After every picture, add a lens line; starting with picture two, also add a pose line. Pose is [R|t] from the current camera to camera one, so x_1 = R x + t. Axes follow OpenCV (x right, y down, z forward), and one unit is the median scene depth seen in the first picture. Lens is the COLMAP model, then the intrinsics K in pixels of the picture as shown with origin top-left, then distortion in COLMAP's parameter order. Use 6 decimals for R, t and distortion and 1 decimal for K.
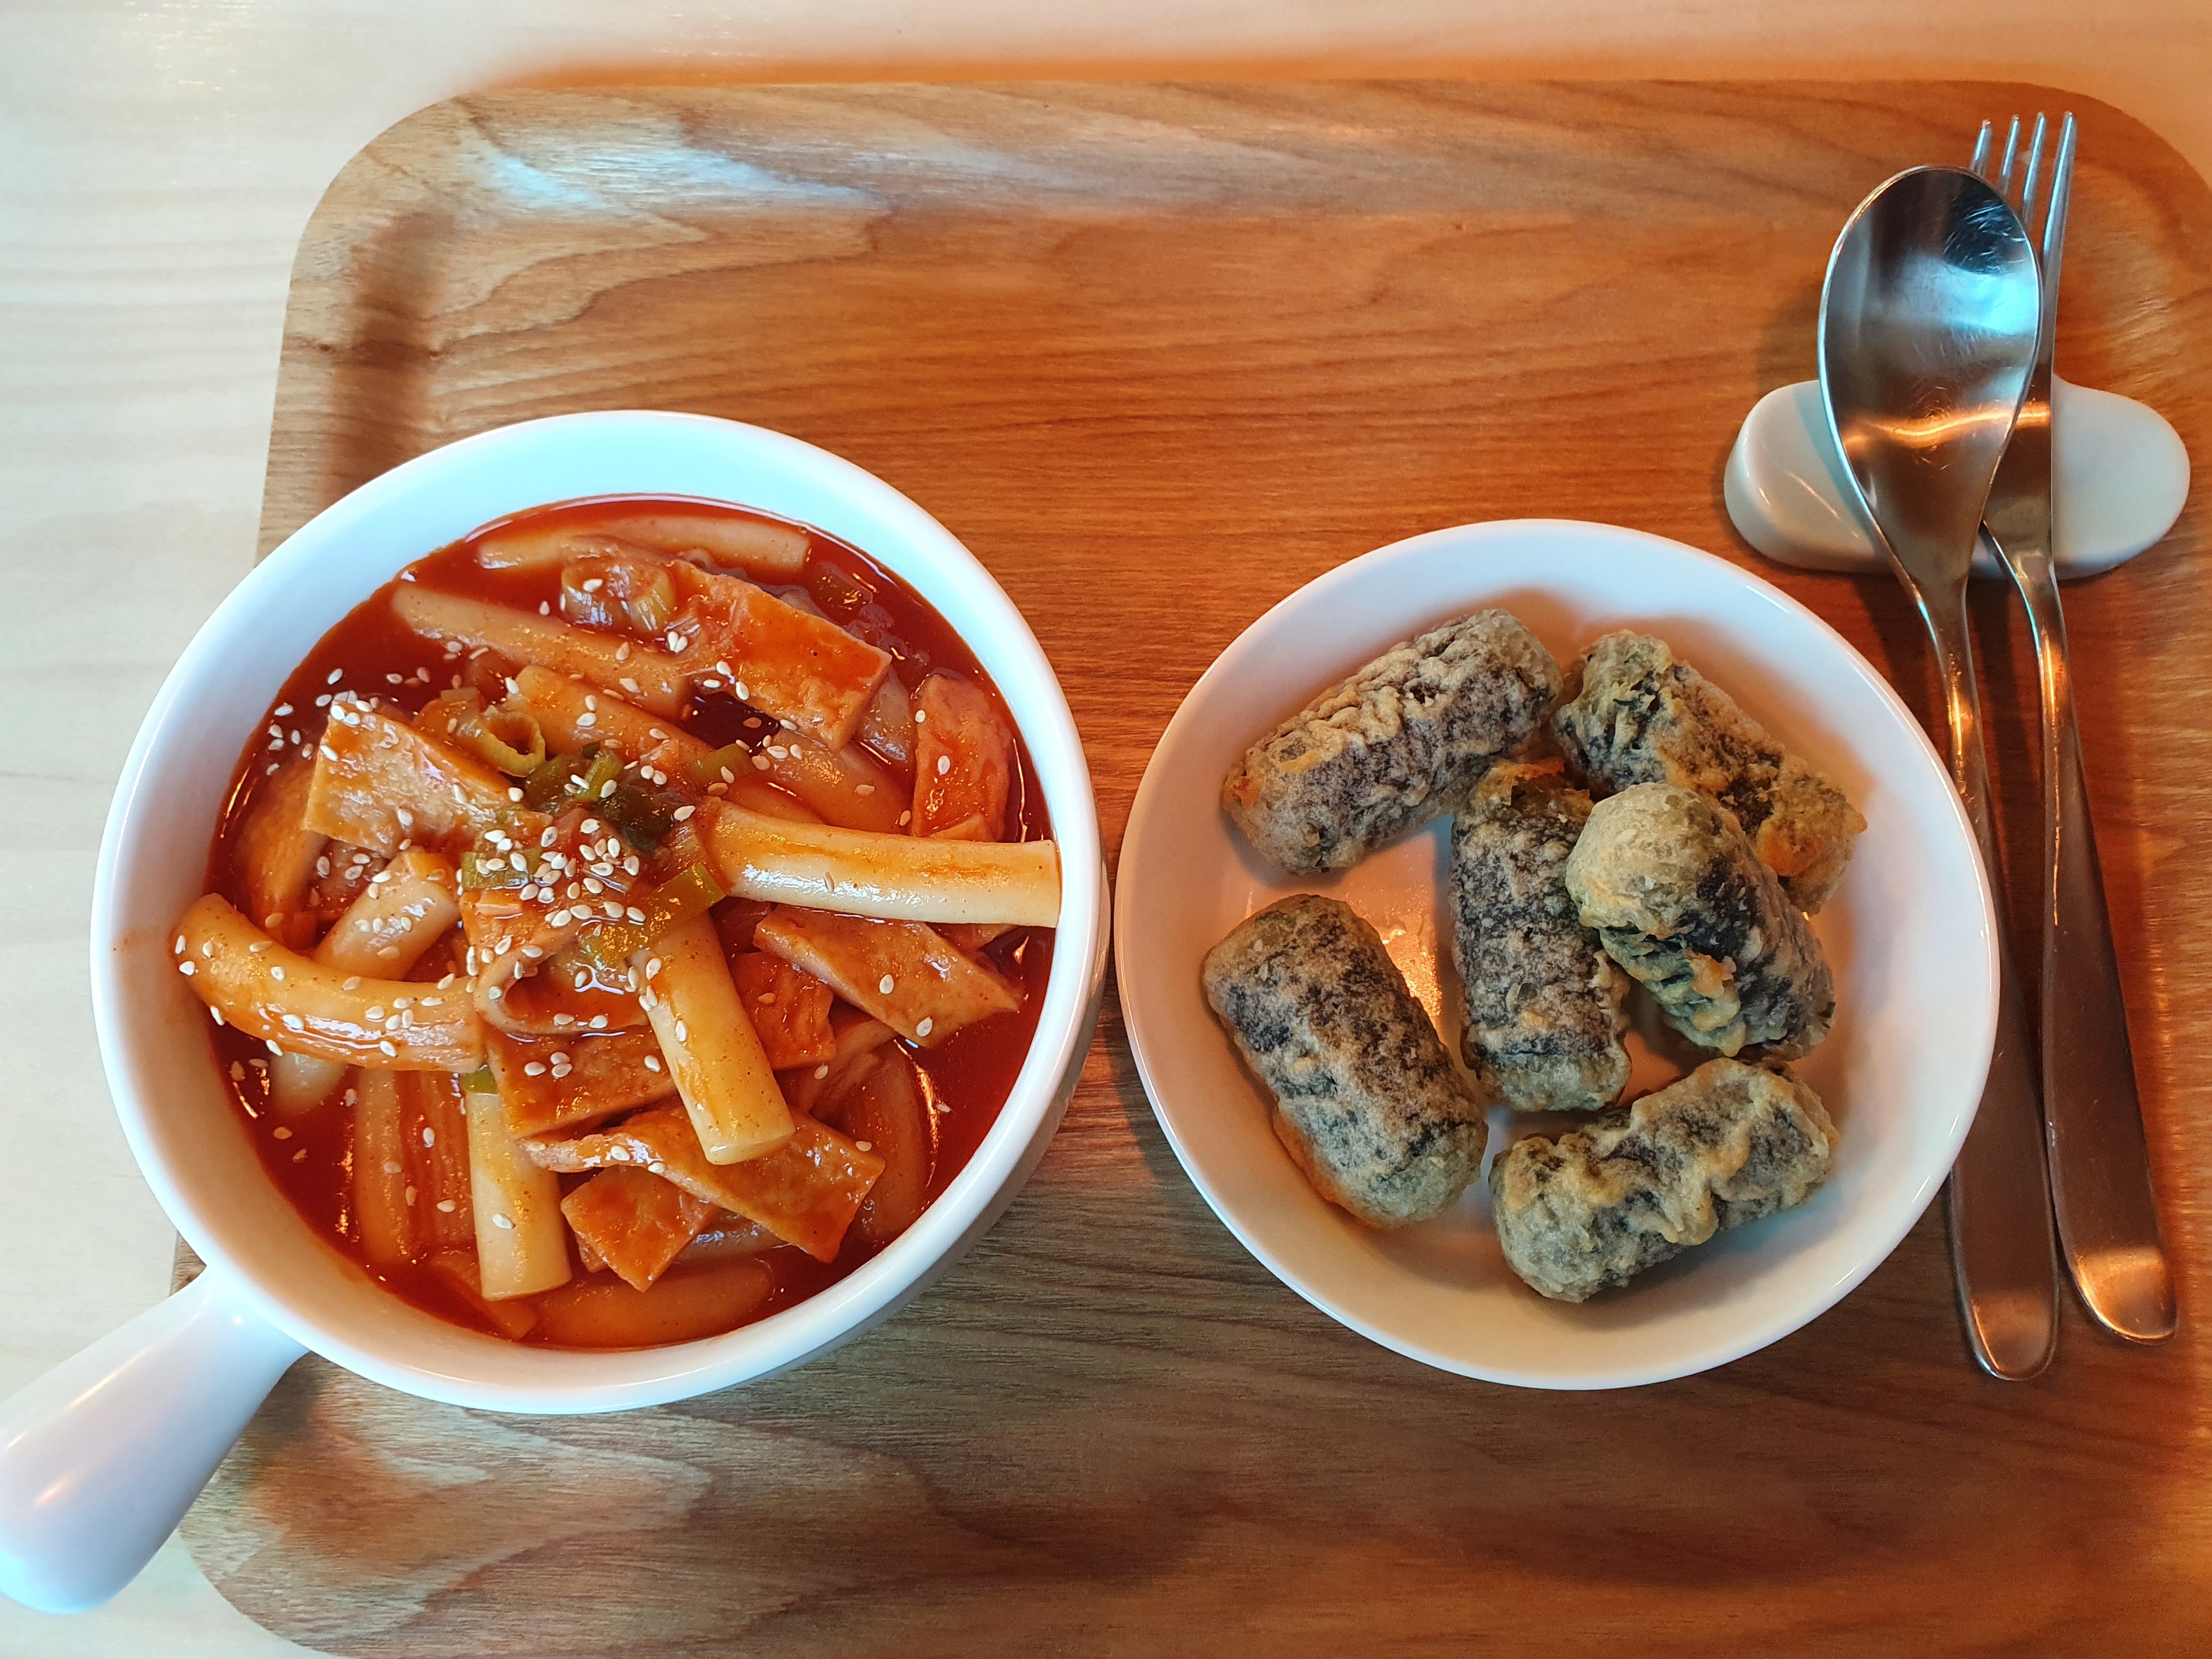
lens RADIAL K [[1798.1, 0, 1106.0], [0, 1798.1, 829.5], [0, 0, 1]] dist [0.030906, -0.080455]
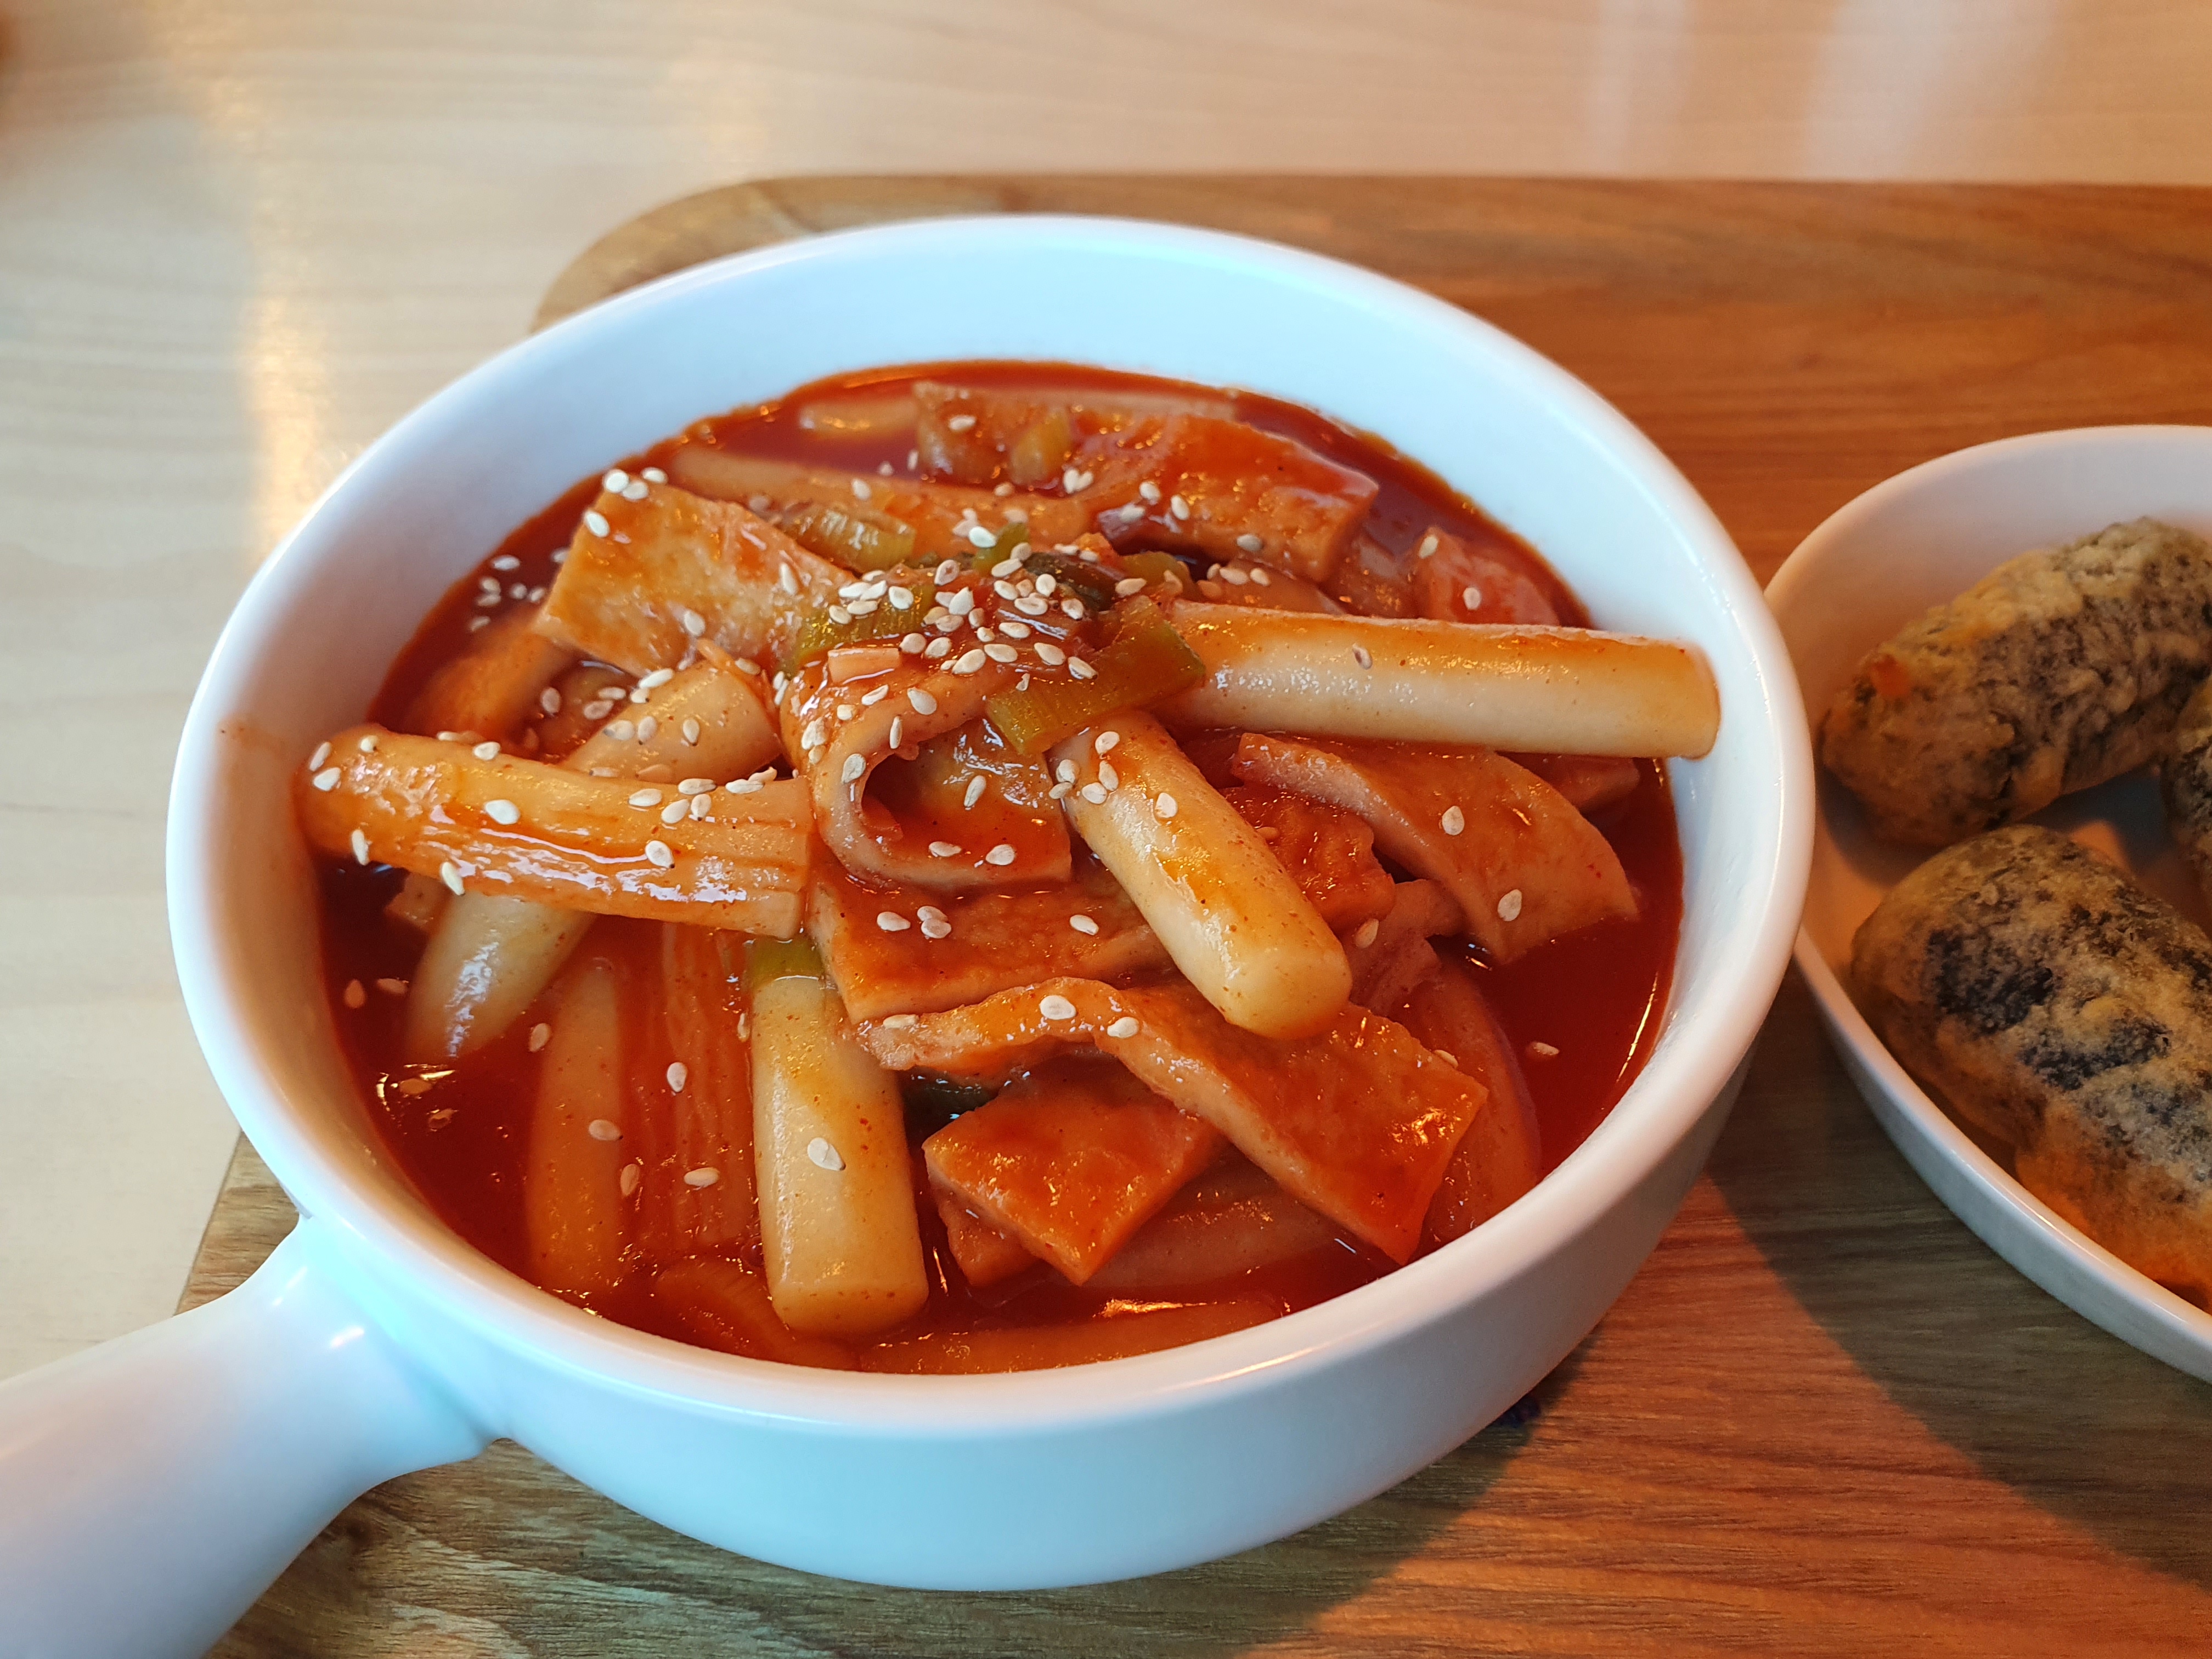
lens RADIAL K [[1798.1, 0, 1106.0], [0, 1798.1, 829.5], [0, 0, 1]] dist [0.030906, -0.080455]
pose [[0.999163, 0.016810, 0.037301, -0.254631], [0.003061, 0.878427, -0.477866, 0.369424], [-0.040799, 0.477580, 0.877640, 0.437844]]
